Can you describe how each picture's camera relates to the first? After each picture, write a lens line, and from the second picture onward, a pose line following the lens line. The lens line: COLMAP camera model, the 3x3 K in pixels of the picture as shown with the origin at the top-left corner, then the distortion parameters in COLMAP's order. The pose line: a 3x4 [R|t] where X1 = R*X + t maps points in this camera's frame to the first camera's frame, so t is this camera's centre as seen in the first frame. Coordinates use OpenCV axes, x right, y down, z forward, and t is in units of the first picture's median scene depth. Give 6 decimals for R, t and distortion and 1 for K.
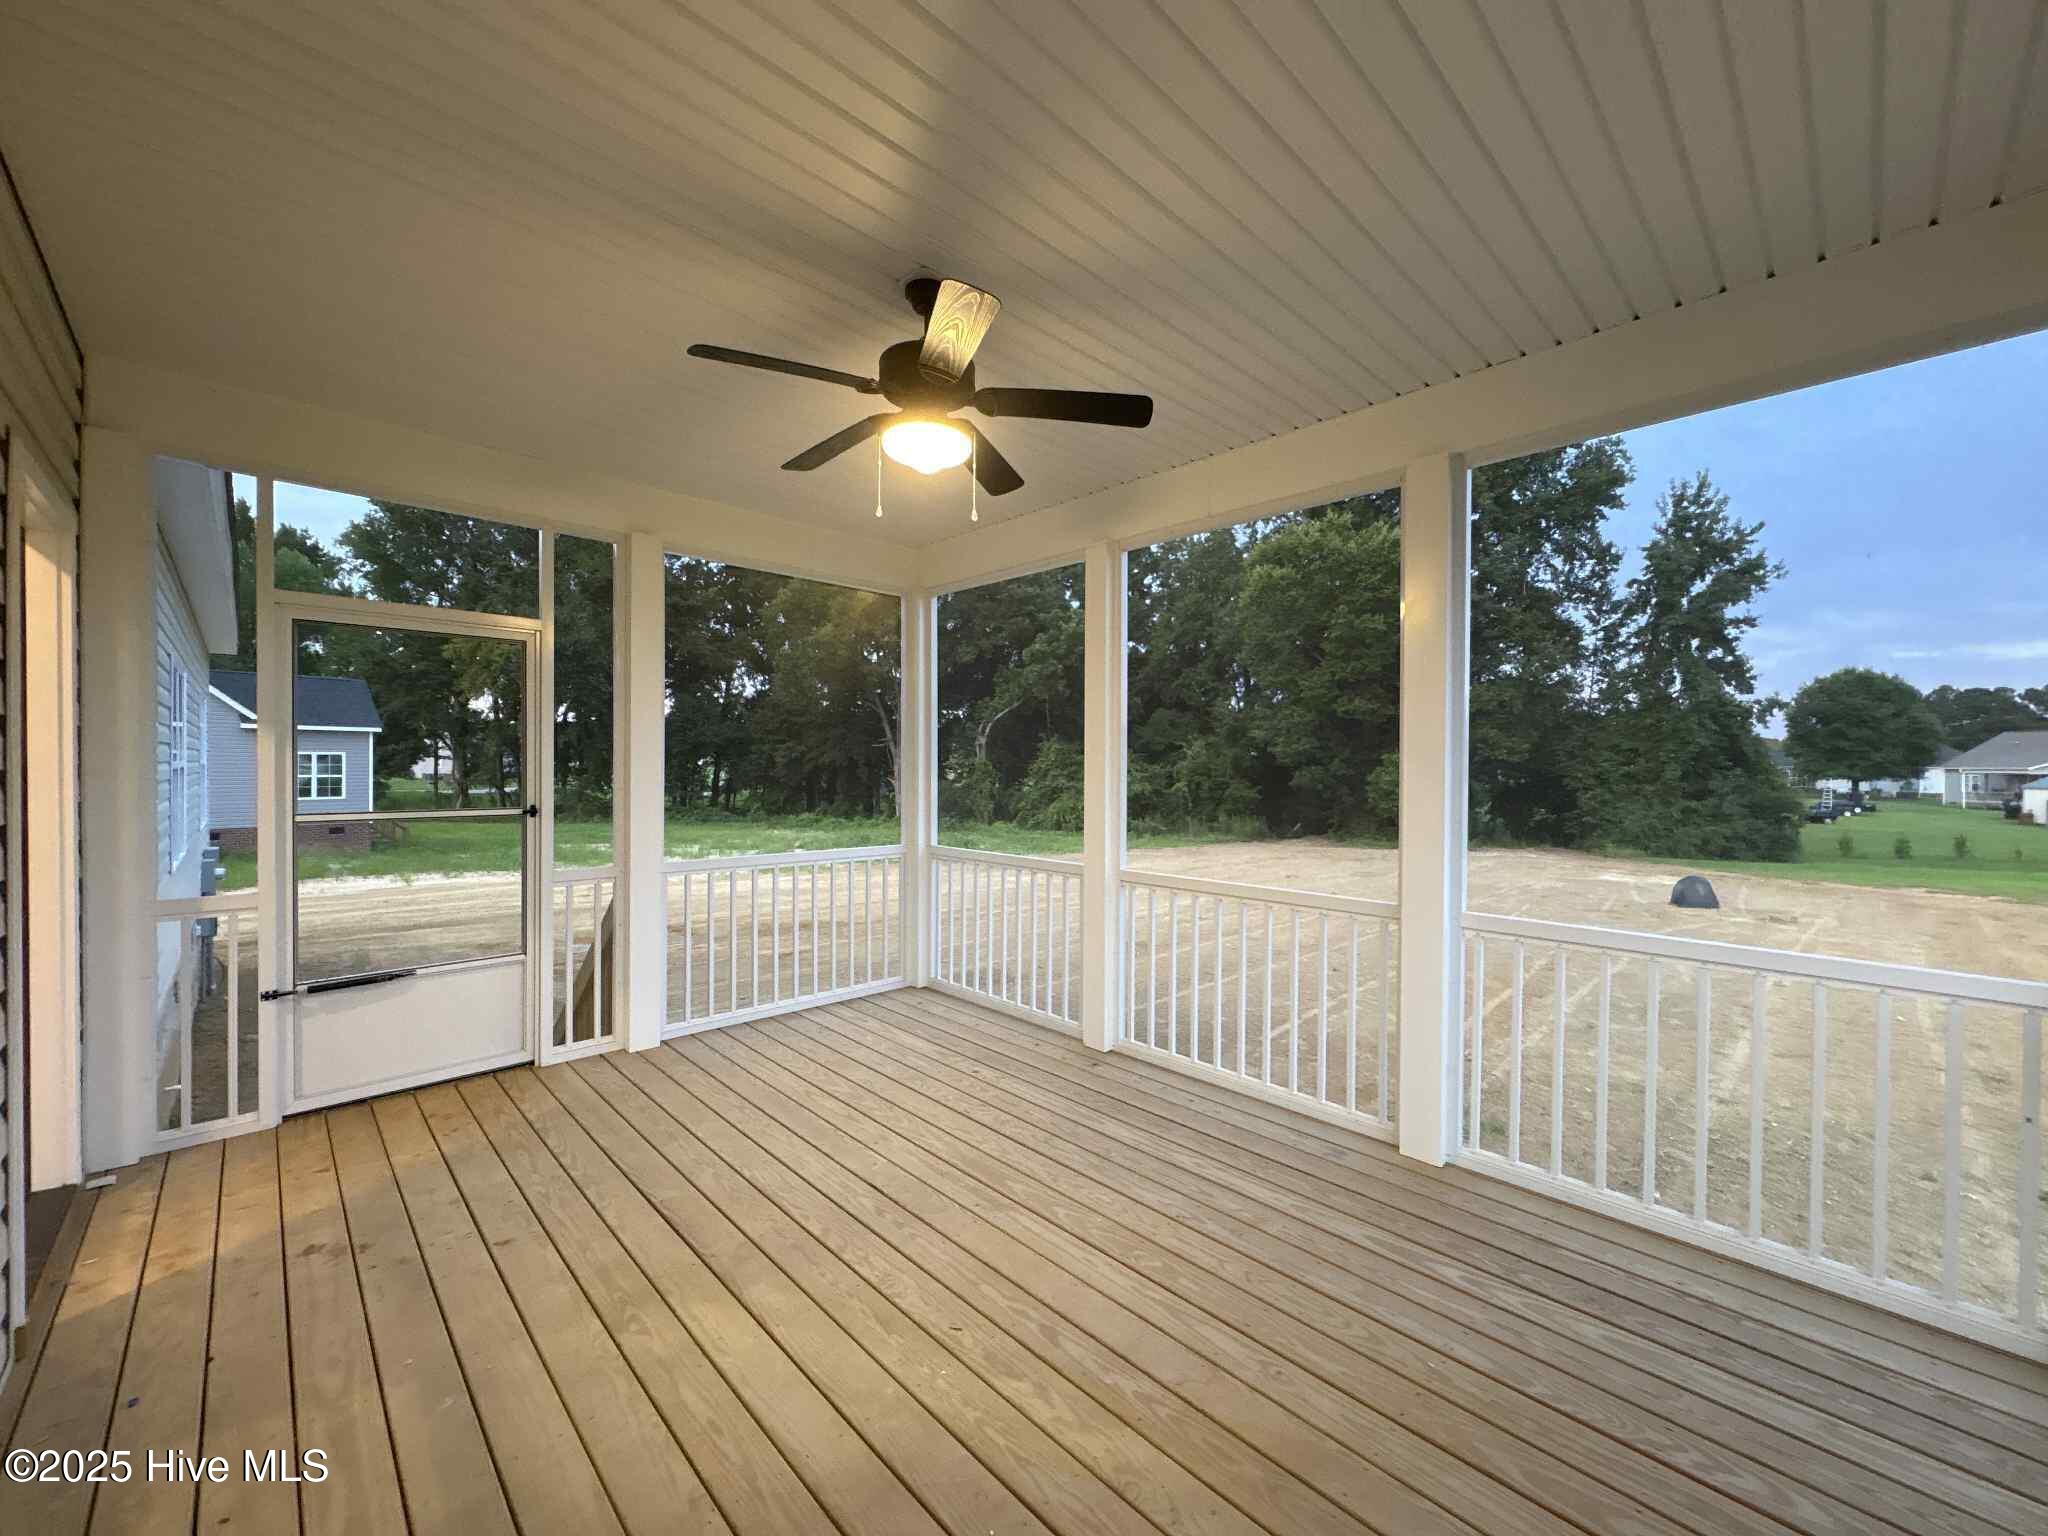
lens RADIAL K [[816.5, 0, 1027.0], [0, 816.5, 770.6], [0, 0, 1]] dist [-0.000163, 0.000233]
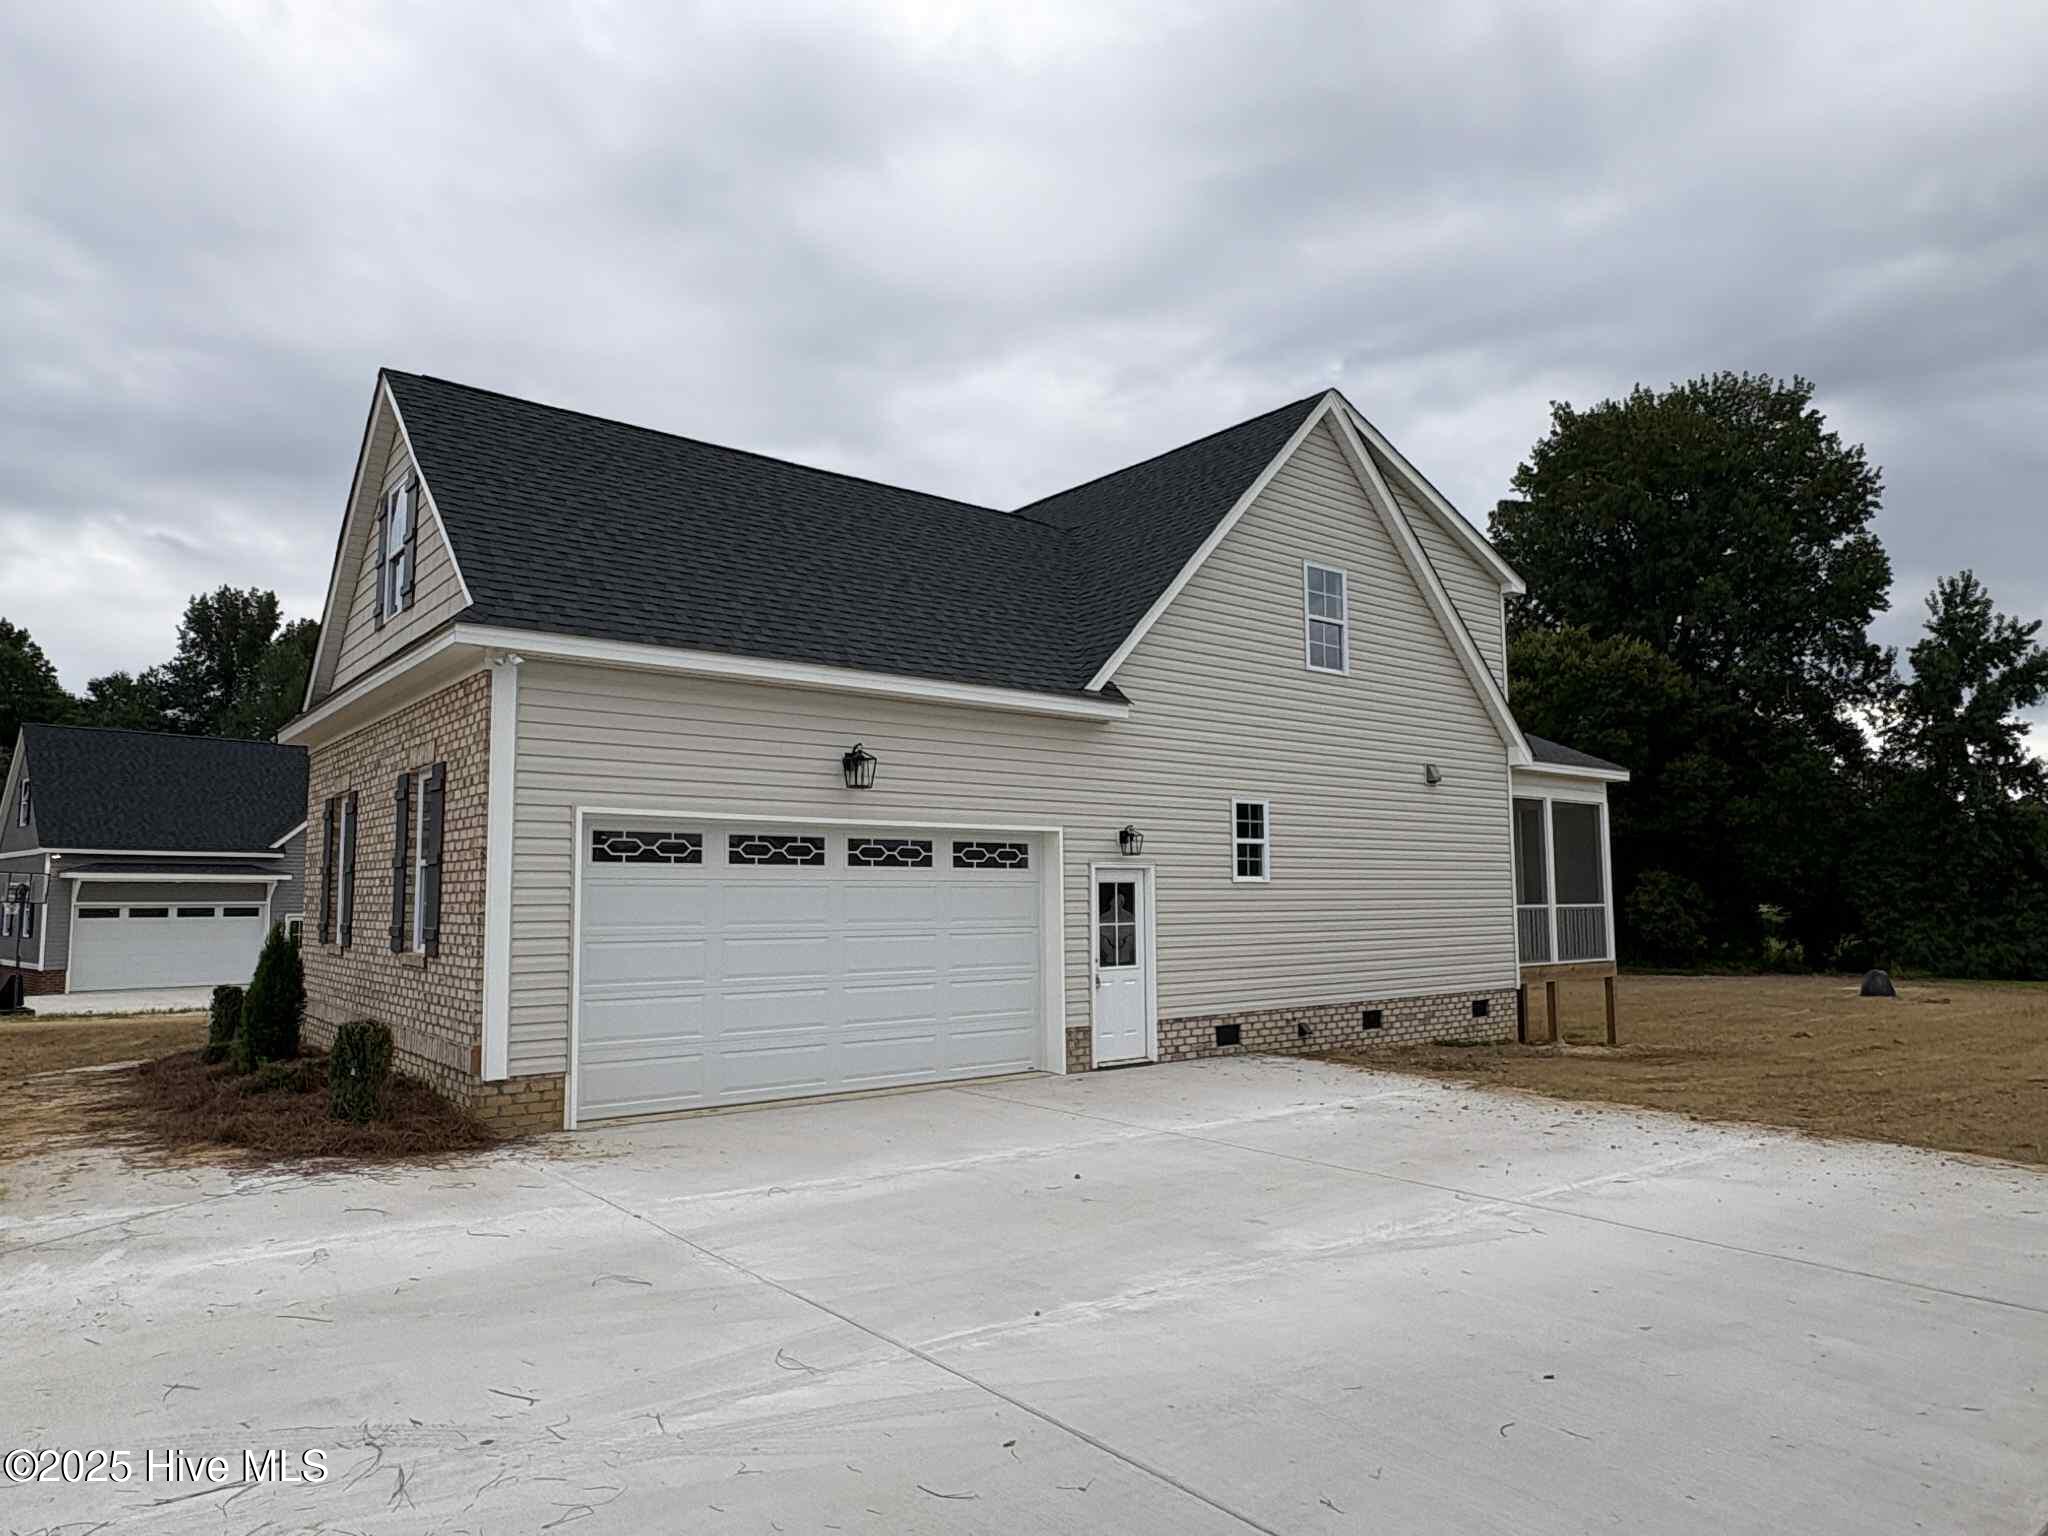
lens RADIAL K [[1286.4, 0, 1018.6], [0, 1286.4, 780.4], [0, 0, 1]] dist [-0.002676, -0.003237]
pose [[0.995273, -0.022067, -0.094572, -0.133999], [0.012756, 0.995110, -0.097946, 0.009694], [0.096271, 0.096276, 0.990688, -0.549323]]
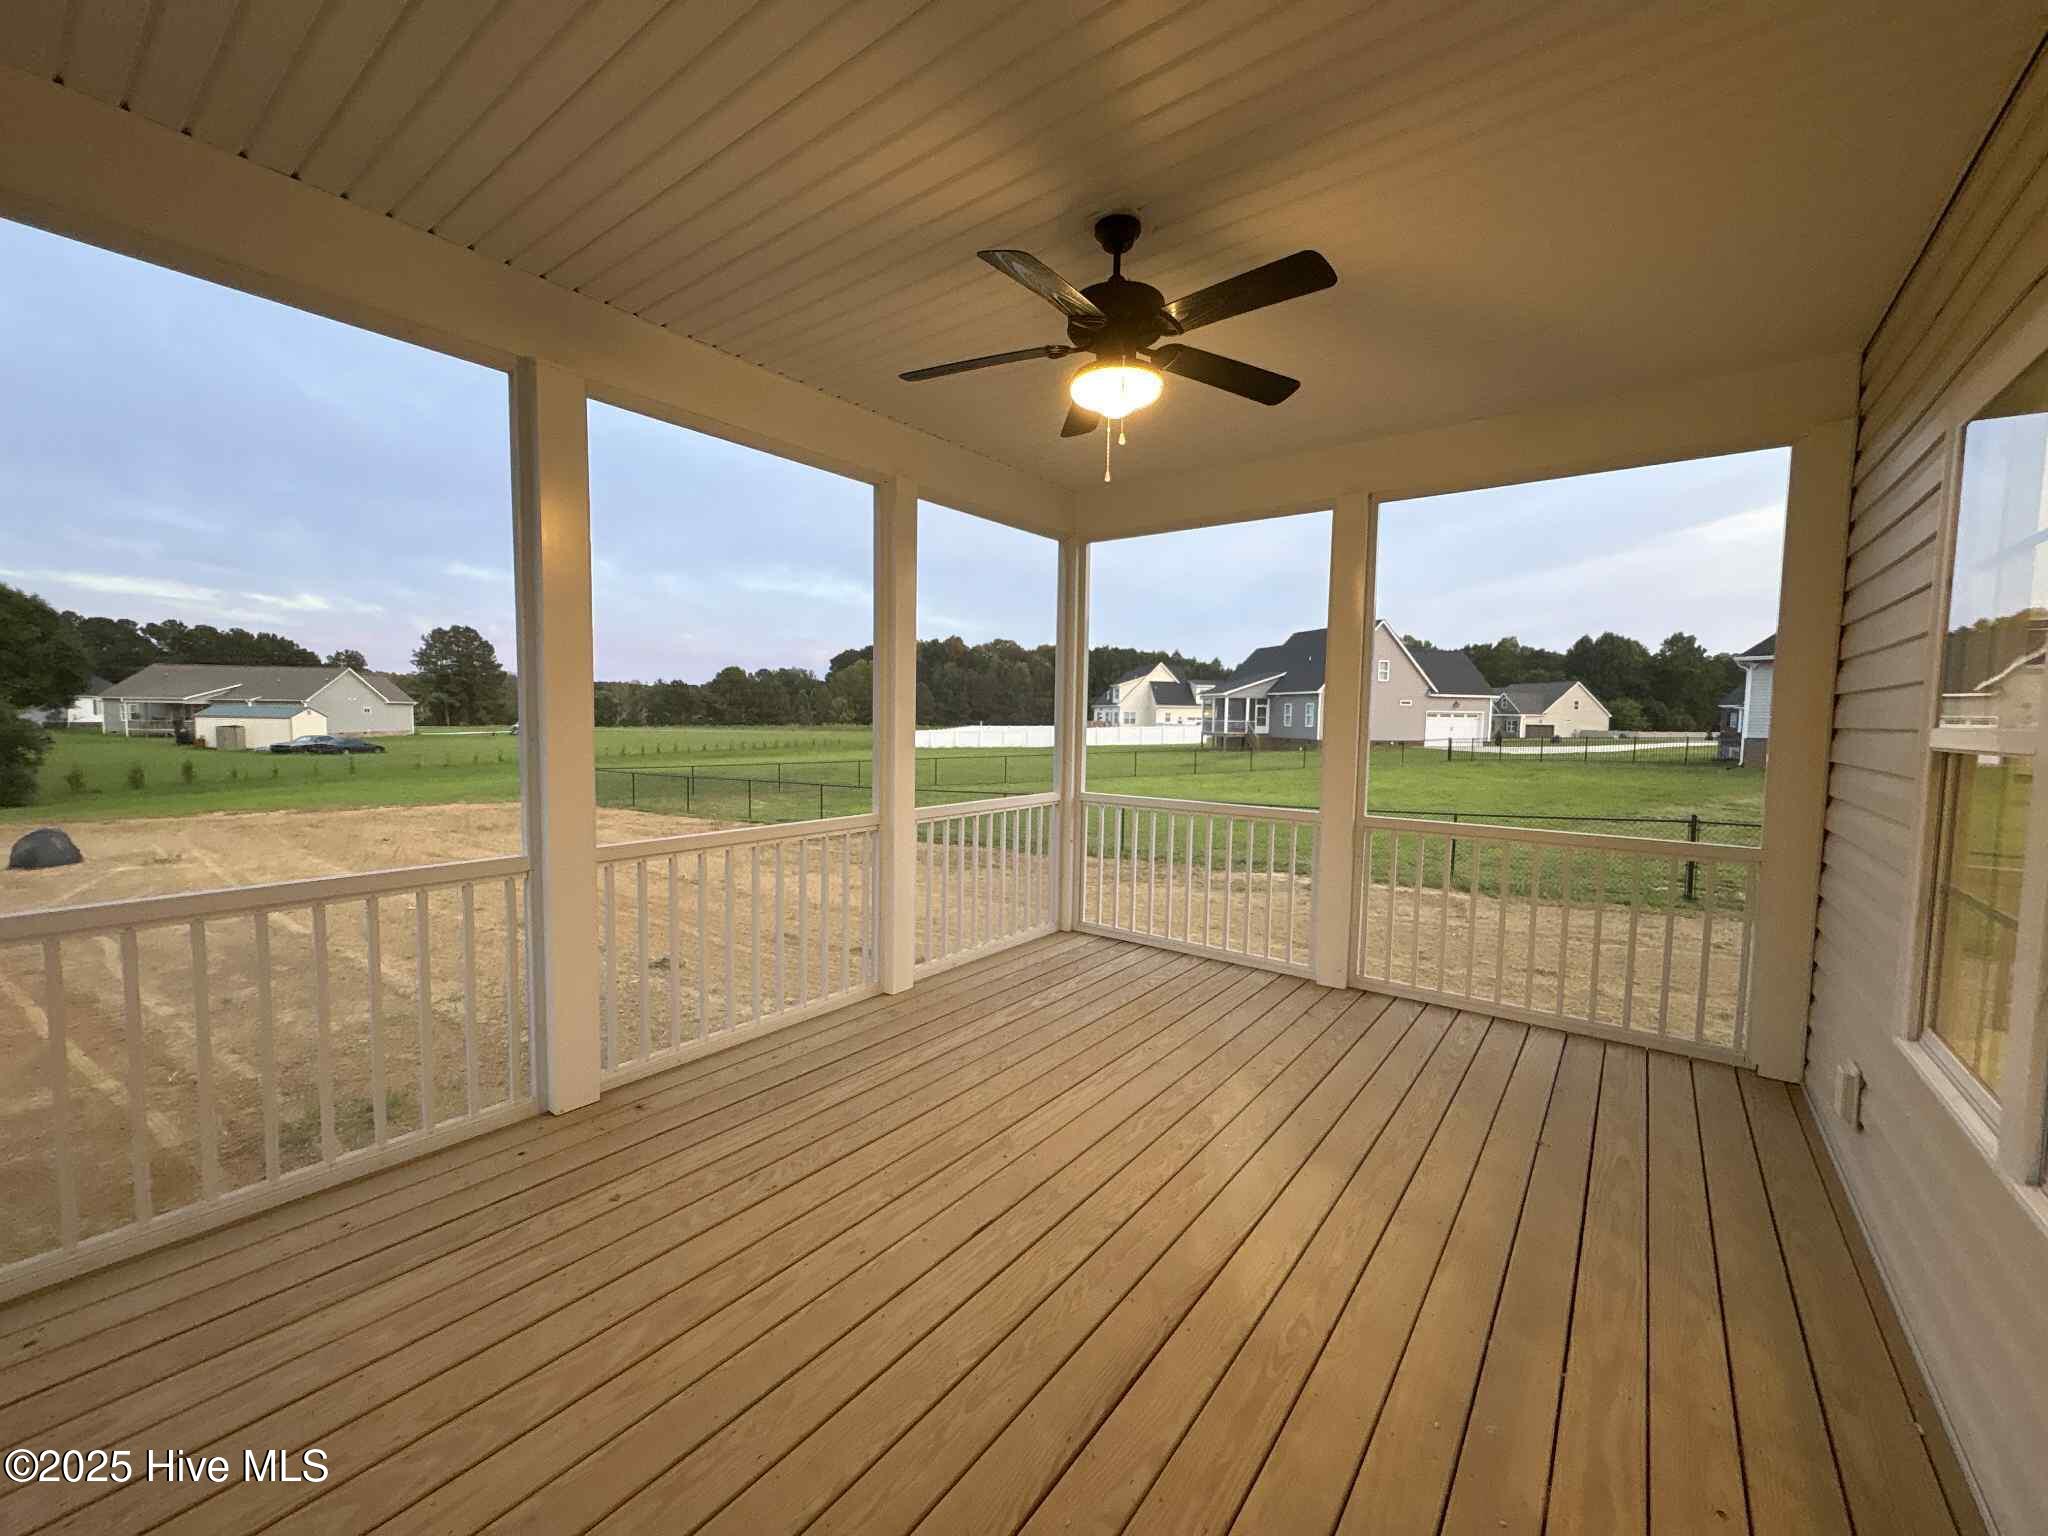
lens RADIAL K [[816.5, 0, 1026.5], [0, 816.5, 770.5], [0, 0, 1]] dist [-0.000163, 0.000233]
pose [[-0.158564, -0.077848, 0.984275, -0.078913], [-0.008558, 0.996958, 0.077472, -0.000778], [-0.987312, 0.003861, -0.158748, 0.089076]]
